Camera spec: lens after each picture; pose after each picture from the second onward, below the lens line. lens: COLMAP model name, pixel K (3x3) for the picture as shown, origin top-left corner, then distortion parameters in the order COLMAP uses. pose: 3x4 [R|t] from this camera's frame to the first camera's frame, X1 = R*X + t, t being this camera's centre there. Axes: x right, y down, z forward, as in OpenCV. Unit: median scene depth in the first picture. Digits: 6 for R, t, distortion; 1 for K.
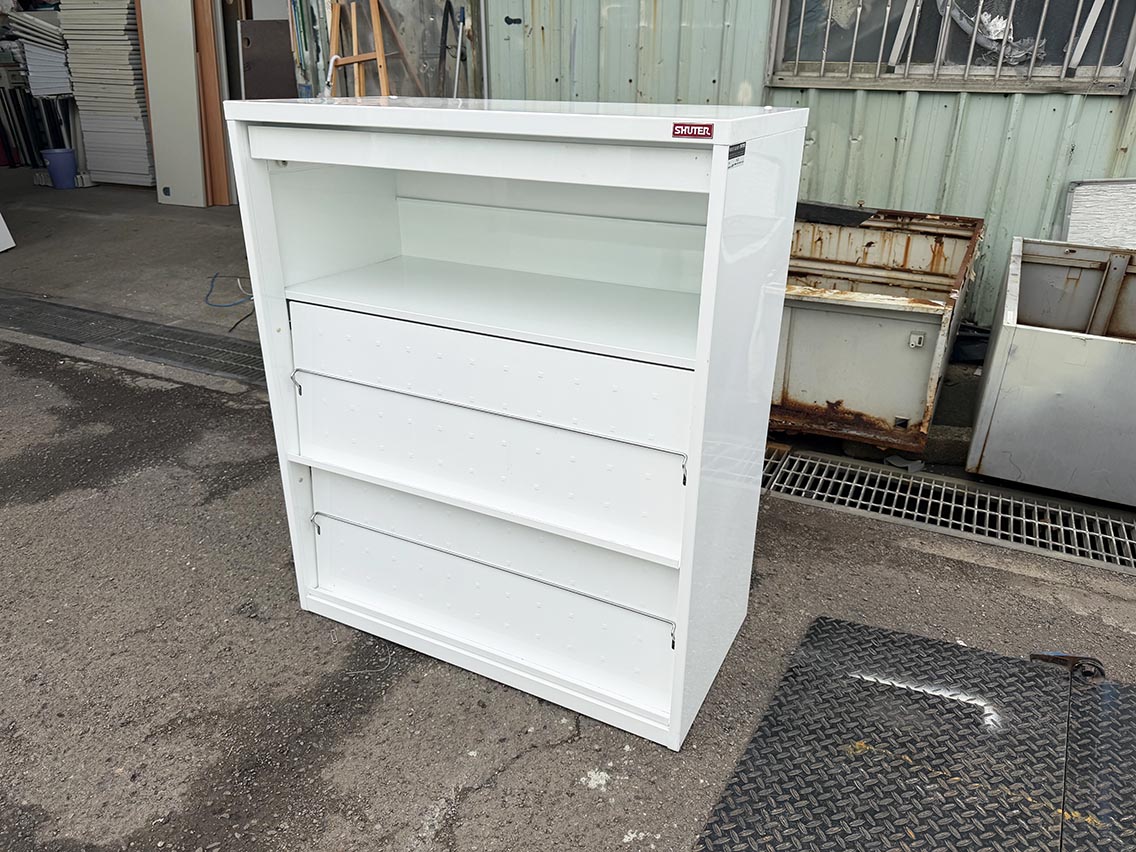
lens RADIAL K [[806.5, 0, 564.2], [0, 806.5, 433.2], [0, 0, 1]] dist [0.013007, -0.021043]
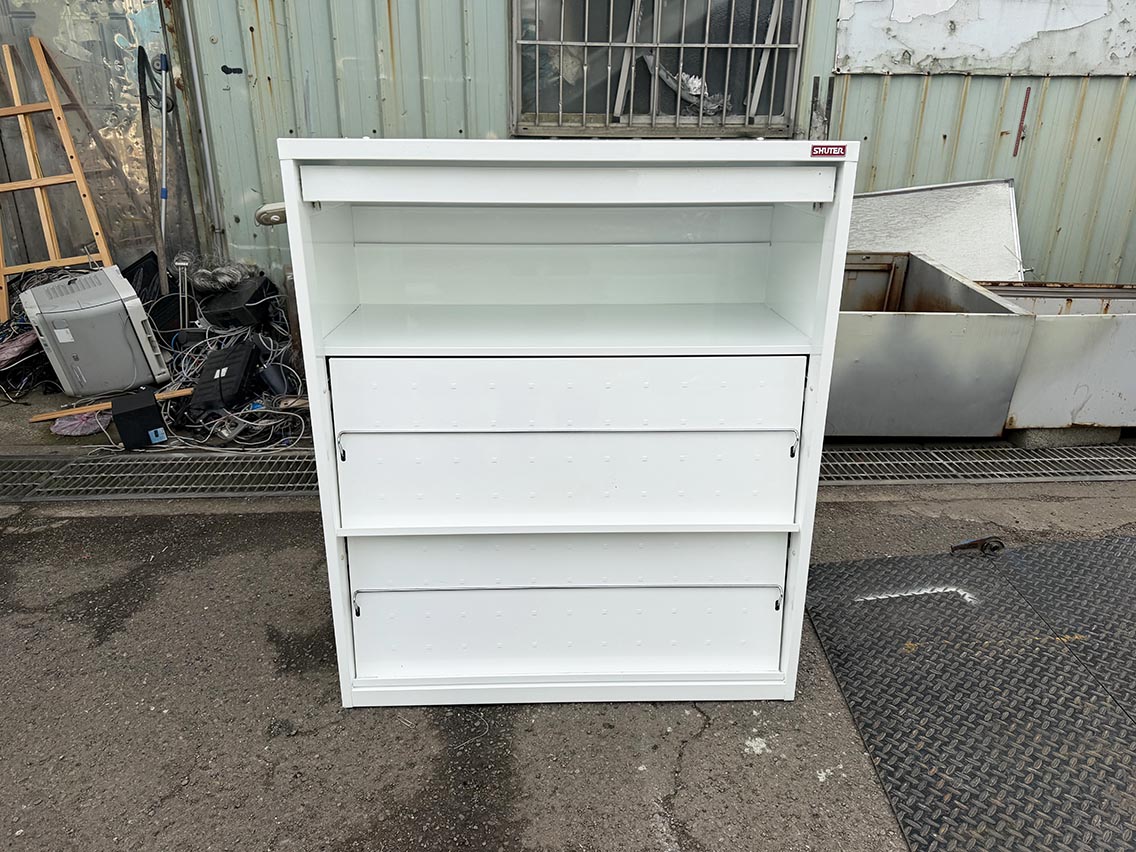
lens RADIAL K [[806.5, 0, 561.4], [0, 806.5, 430.7], [0, 0, 1]] dist [0.013007, -0.021043]
pose [[0.874892, -0.173260, 0.452266, -0.280040], [0.202697, 0.979093, -0.017026, -0.008666], [-0.439861, 0.106569, 0.891721, 0.049030]]
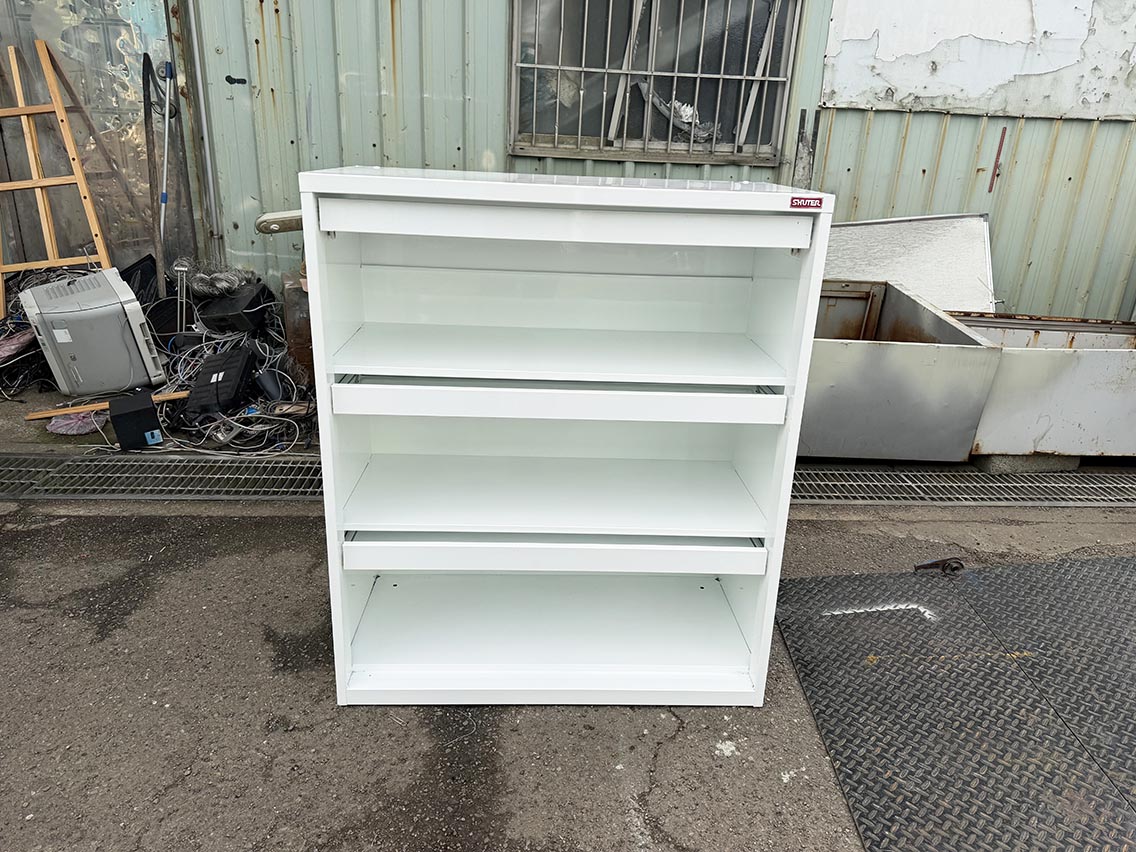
lens RADIAL K [[806.5, 0, 566.9], [0, 806.5, 432.3], [0, 0, 1]] dist [0.013007, -0.021043]
pose [[0.866679, -0.144715, 0.477415, -0.299359], [0.174525, 0.984481, -0.018409, -0.016863], [-0.467341, 0.099276, 0.878485, 0.020317]]
